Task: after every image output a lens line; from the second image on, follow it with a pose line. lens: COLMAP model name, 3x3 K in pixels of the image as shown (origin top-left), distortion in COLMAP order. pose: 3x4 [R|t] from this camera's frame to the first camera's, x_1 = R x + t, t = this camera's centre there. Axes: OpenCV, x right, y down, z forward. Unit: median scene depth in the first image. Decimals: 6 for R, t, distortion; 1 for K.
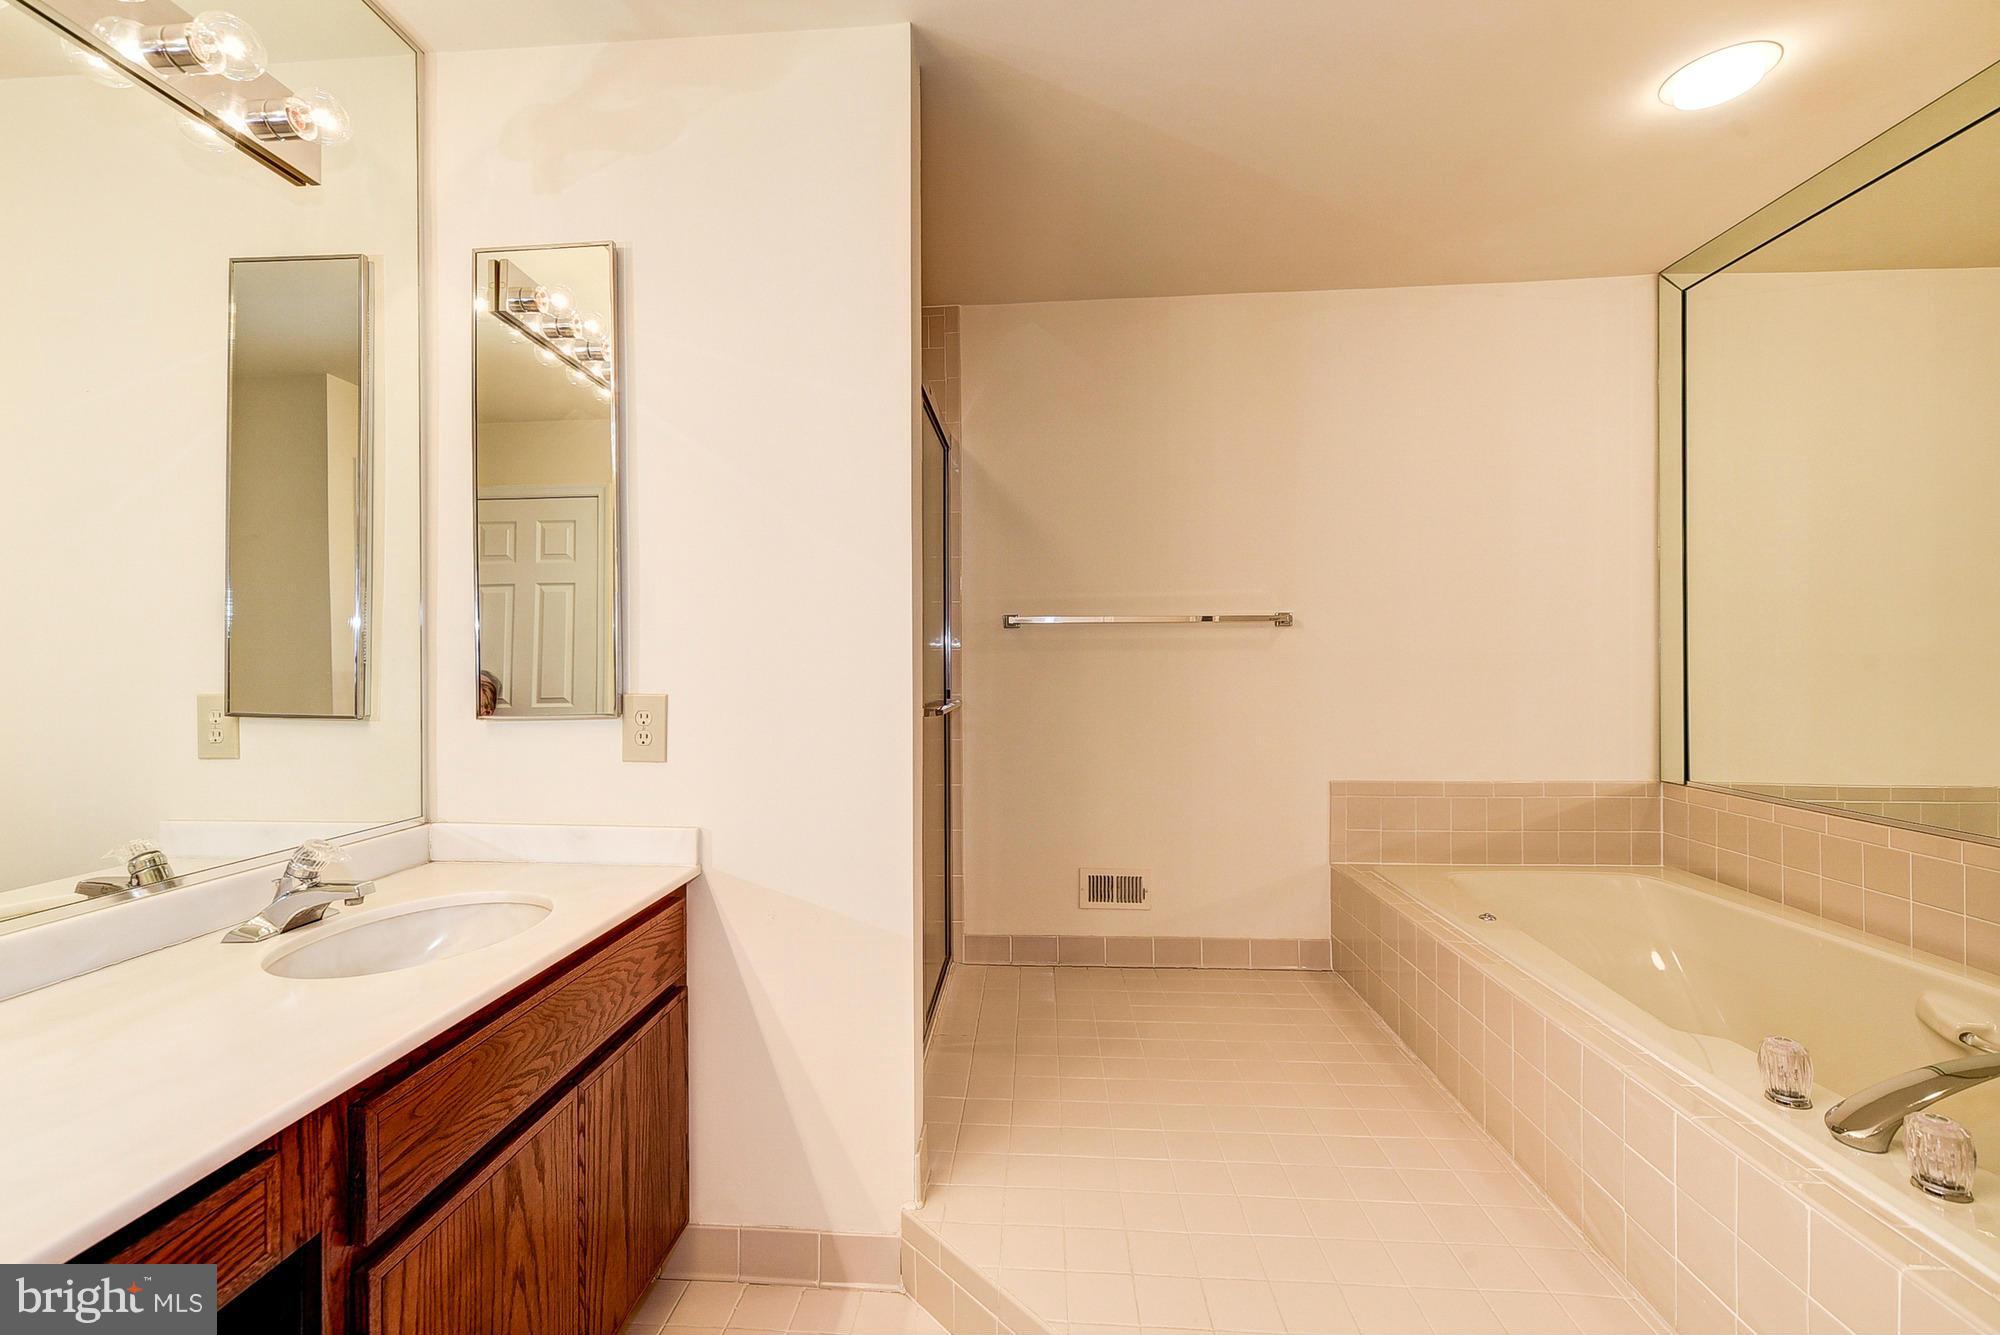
lens RADIAL K [[852.4, 0, 996.5], [0, 852.4, 663.3], [0, 0, 1]] dist [-0.000832, 0.000885]
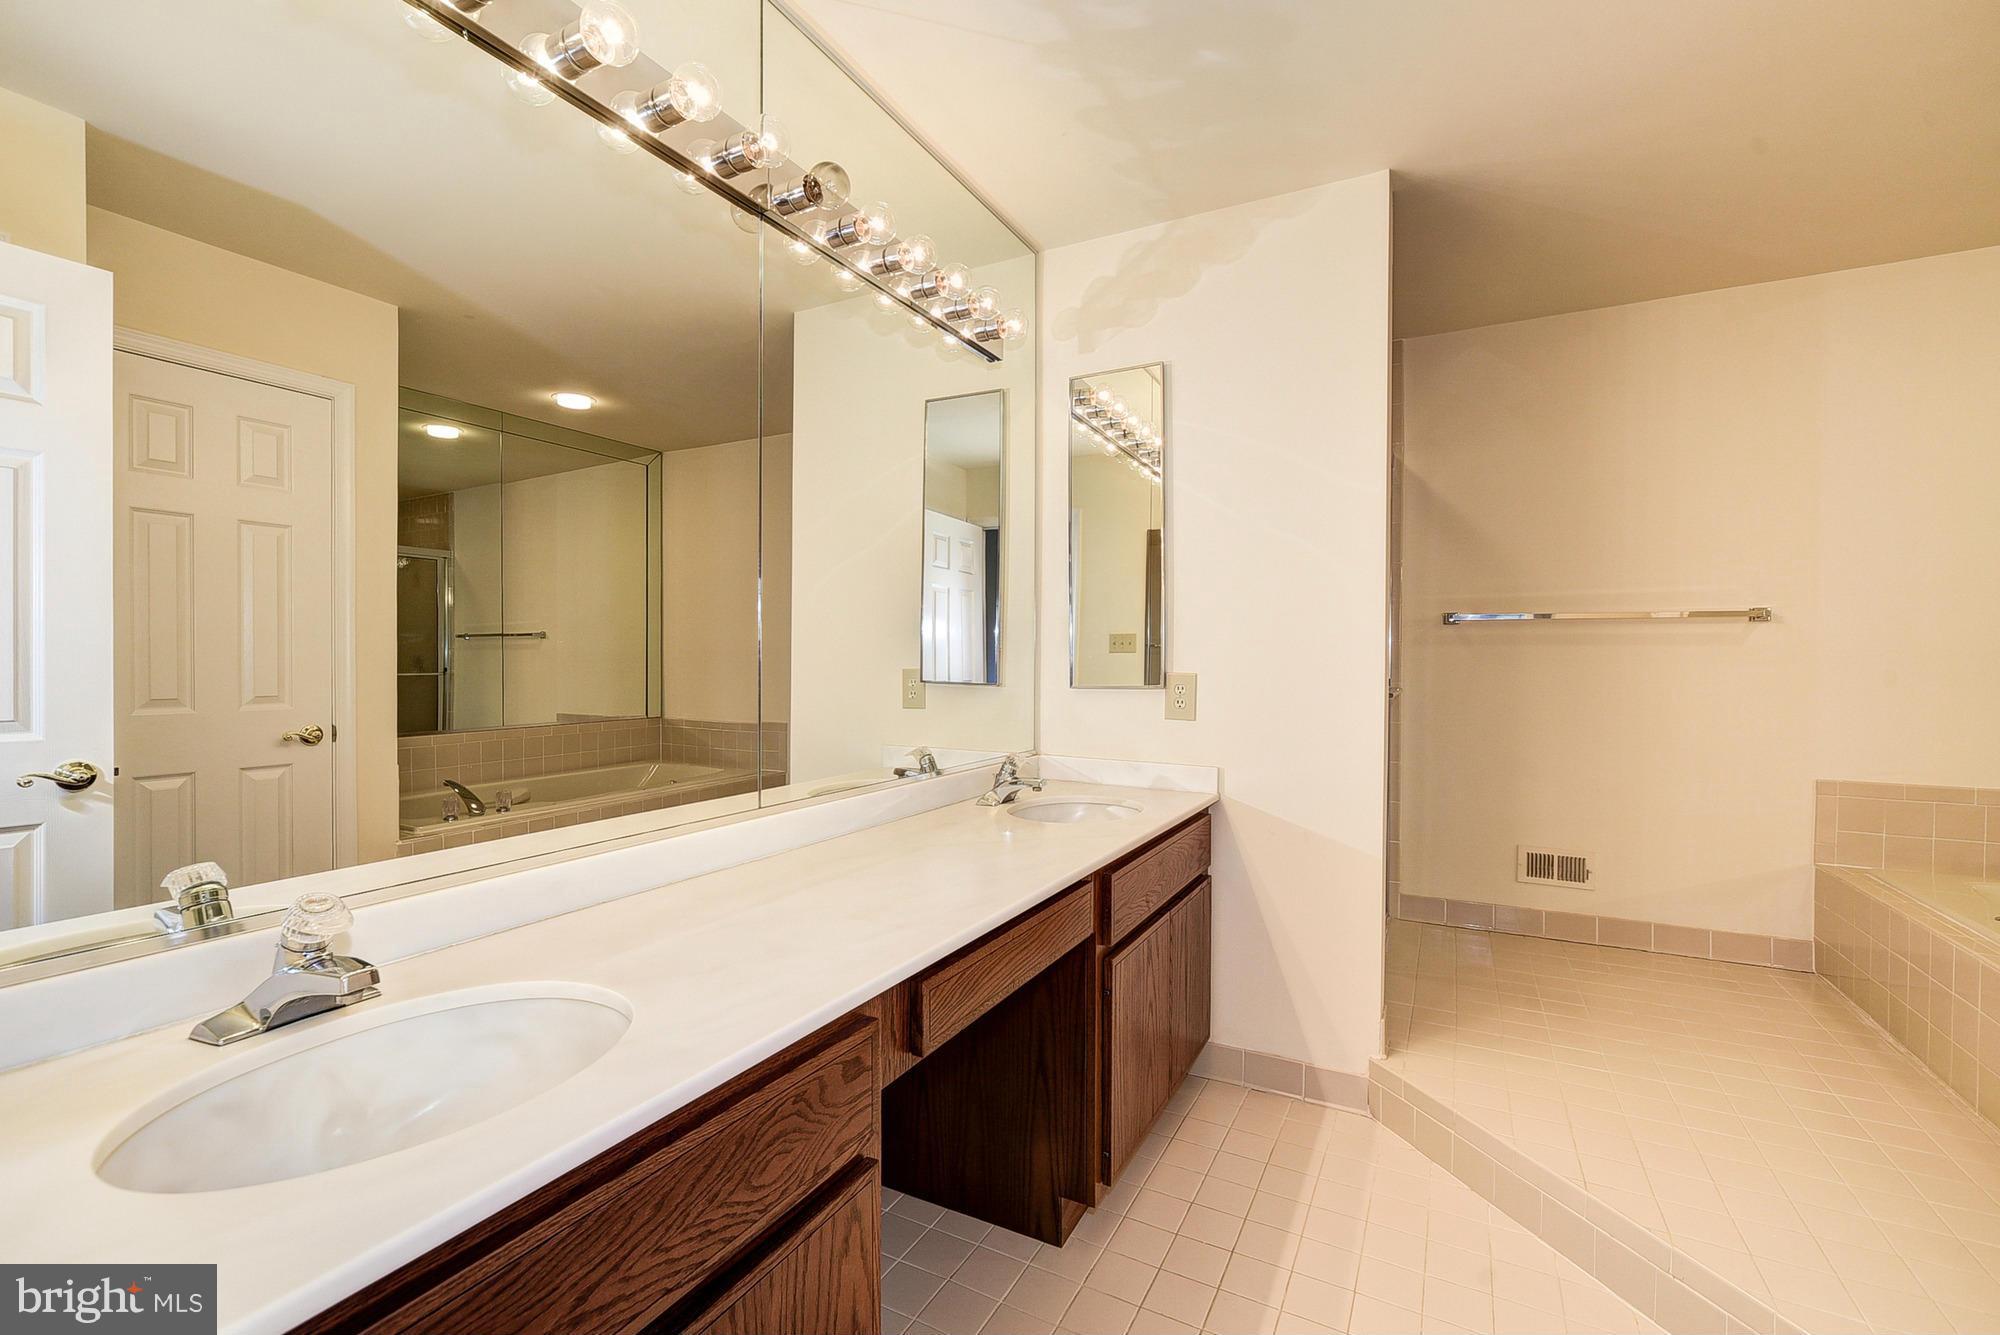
lens RADIAL K [[852.4, 0, 1014.1], [0, 852.4, 668.4], [0, 0, 1]] dist [-0.000832, 0.000885]
pose [[0.910440, 0.015771, -0.413341, -0.049021], [-0.010792, 0.999838, 0.014378, 0.007096], [0.413501, -0.008630, 0.910463, -0.297446]]
